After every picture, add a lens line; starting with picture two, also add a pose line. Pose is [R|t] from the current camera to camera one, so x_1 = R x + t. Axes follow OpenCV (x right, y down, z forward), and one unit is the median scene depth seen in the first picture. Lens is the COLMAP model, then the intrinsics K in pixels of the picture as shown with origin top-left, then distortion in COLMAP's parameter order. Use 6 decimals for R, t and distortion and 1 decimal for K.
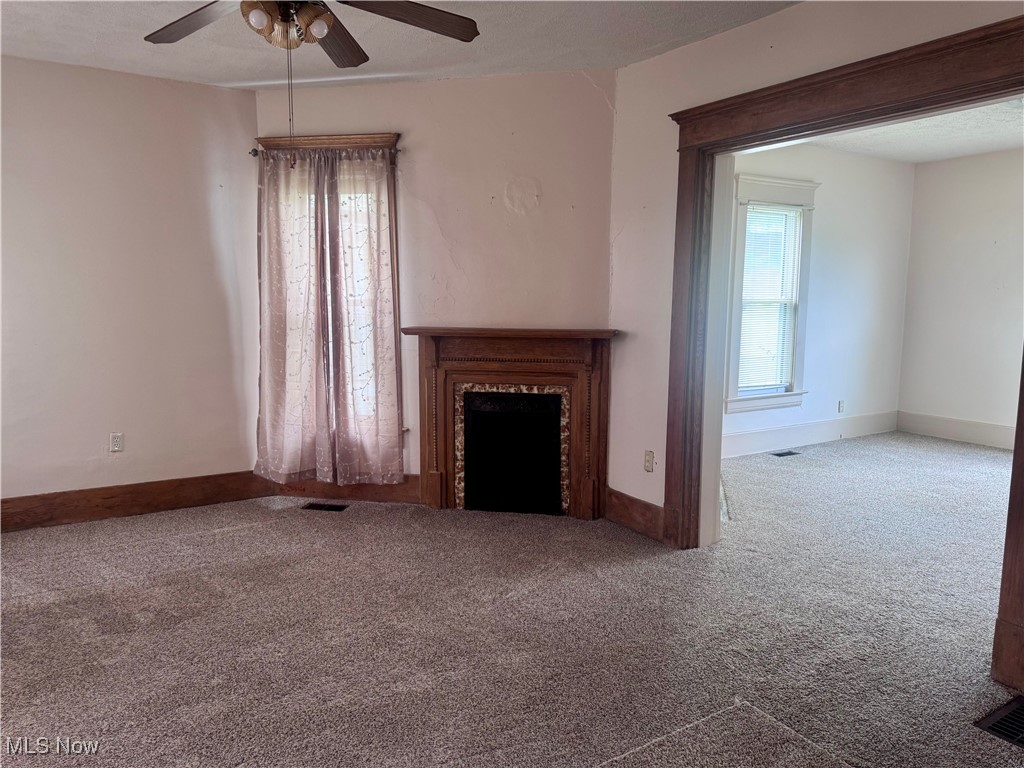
lens RADIAL K [[726.4, 0, 512.5], [0, 726.4, 390.9], [0, 0, 1]] dist [0.086906, -0.107099]
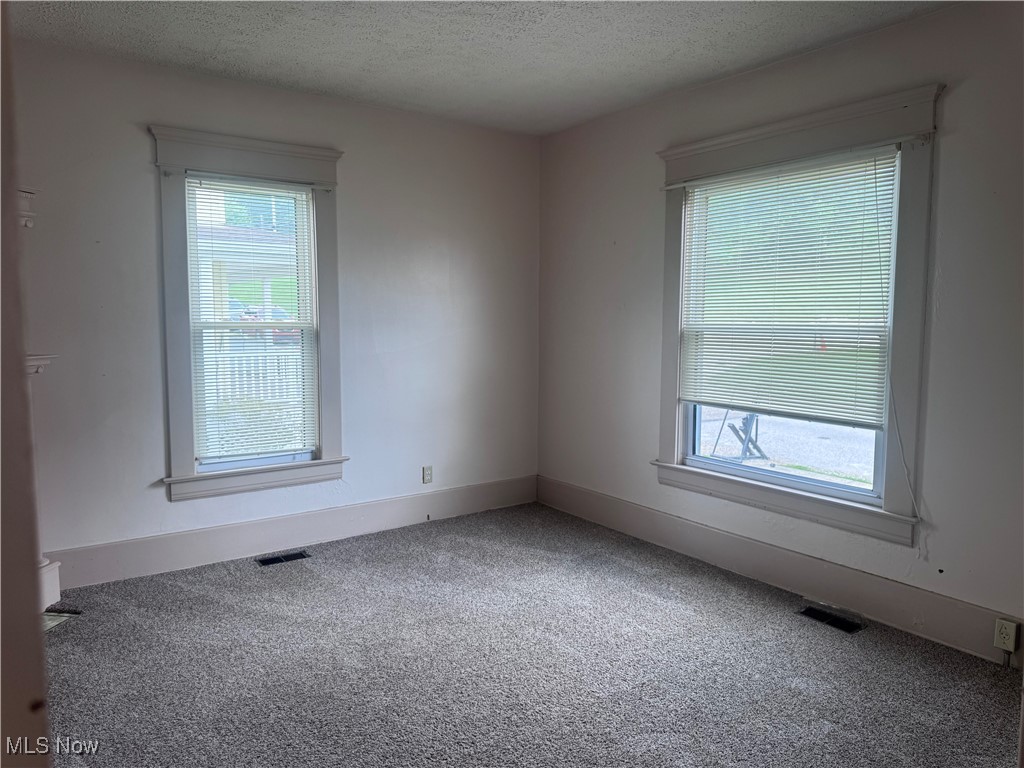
lens RADIAL K [[726.4, 0, 509.3], [0, 726.4, 380.7], [0, 0, 1]] dist [0.086906, -0.107099]
pose [[0.998279, -0.010872, 0.057628, 0.742206], [0.013456, 0.998913, -0.044638, -0.055457], [-0.057080, 0.045337, 0.997340, 0.458425]]
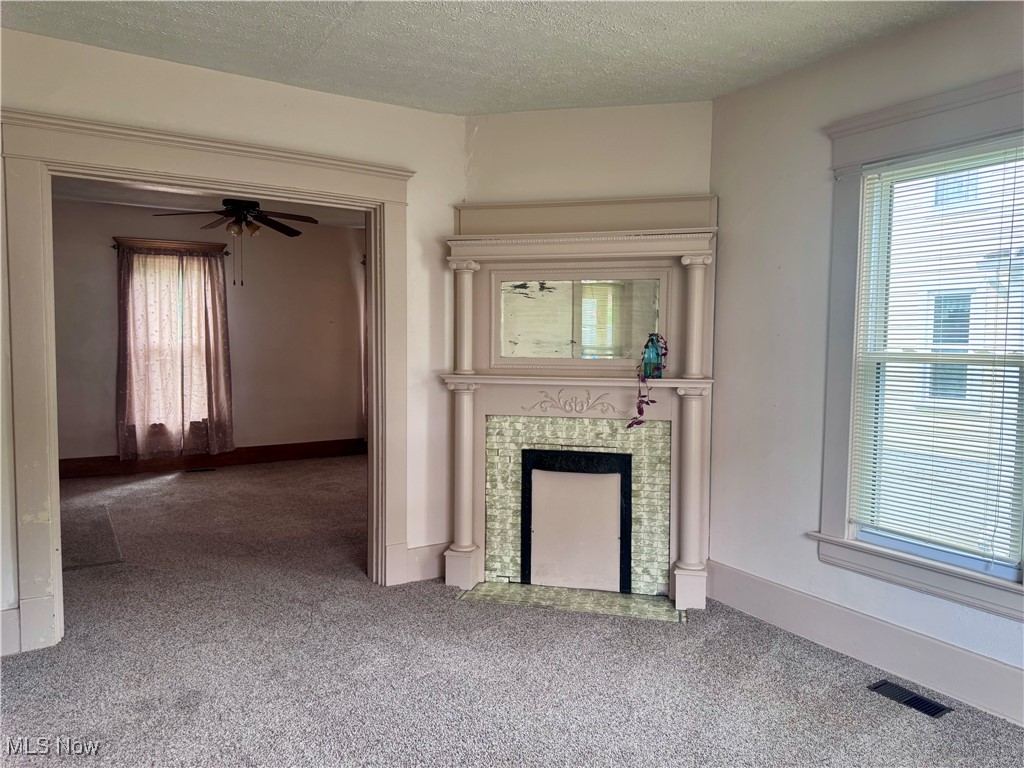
lens RADIAL K [[726.4, 0, 509.4], [0, 726.4, 388.9], [0, 0, 1]] dist [0.086906, -0.107099]
pose [[-0.006596, 0.063230, -0.997977, 1.123769], [-0.144728, 0.987431, 0.063519, -0.130276], [0.989449, 0.144855, 0.002638, 1.014612]]
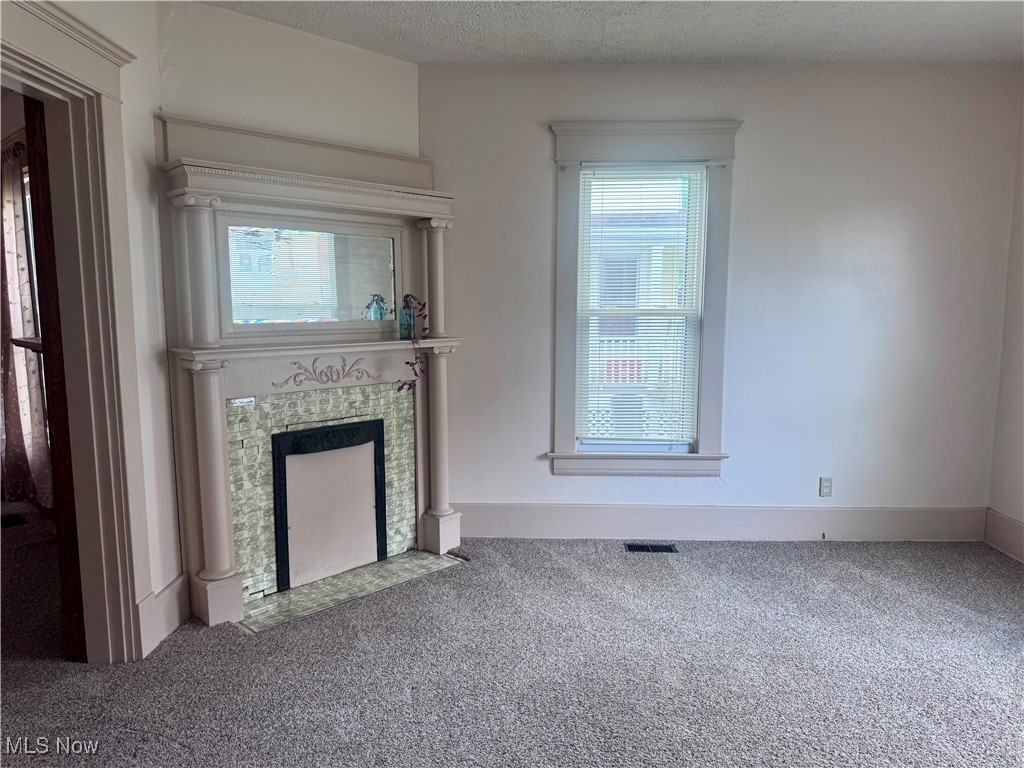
lens RADIAL K [[726.4, 0, 509.1], [0, 726.4, 387.9], [0, 0, 1]] dist [0.086906, -0.107099]
pose [[0.843178, 0.061788, -0.534072, 0.833837], [-0.067551, 0.997677, 0.008775, -0.072450], [0.533374, 0.028678, 0.845393, 0.534657]]
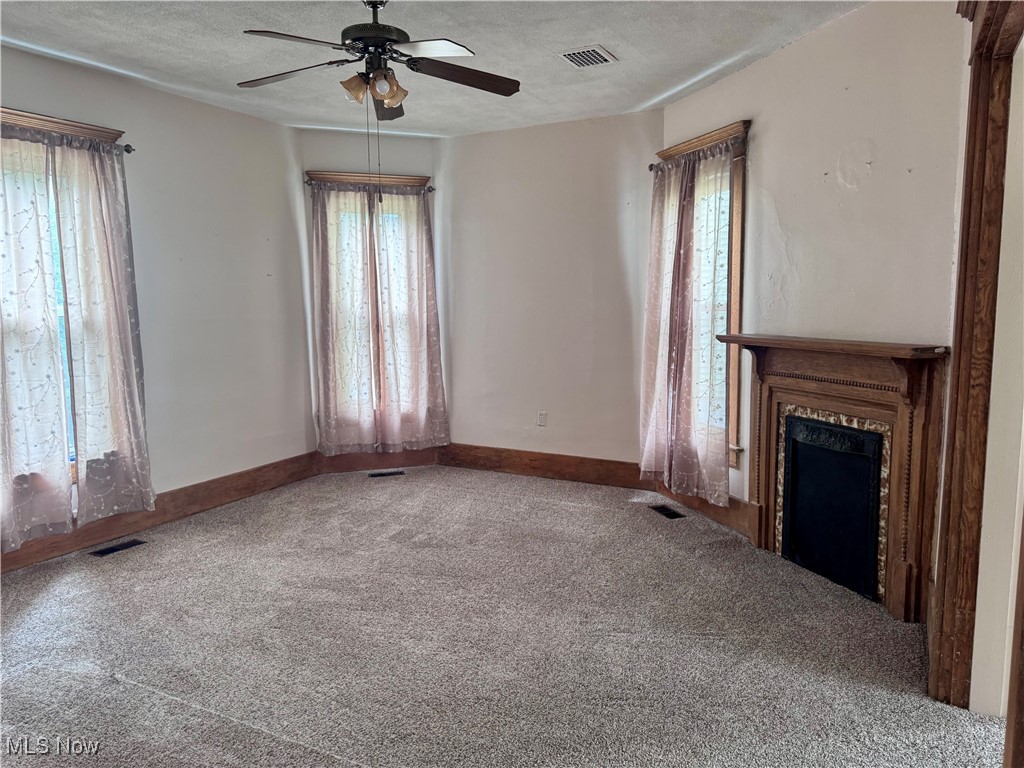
lens RADIAL K [[726.4, 0, 505.9], [0, 726.4, 390.9], [0, 0, 1]] dist [0.086906, -0.107099]
pose [[0.496191, 0.098611, -0.862595, 0.494896], [-0.107347, 0.992874, 0.051755, -0.034482], [0.861551, 0.066917, 0.503241, 0.304463]]
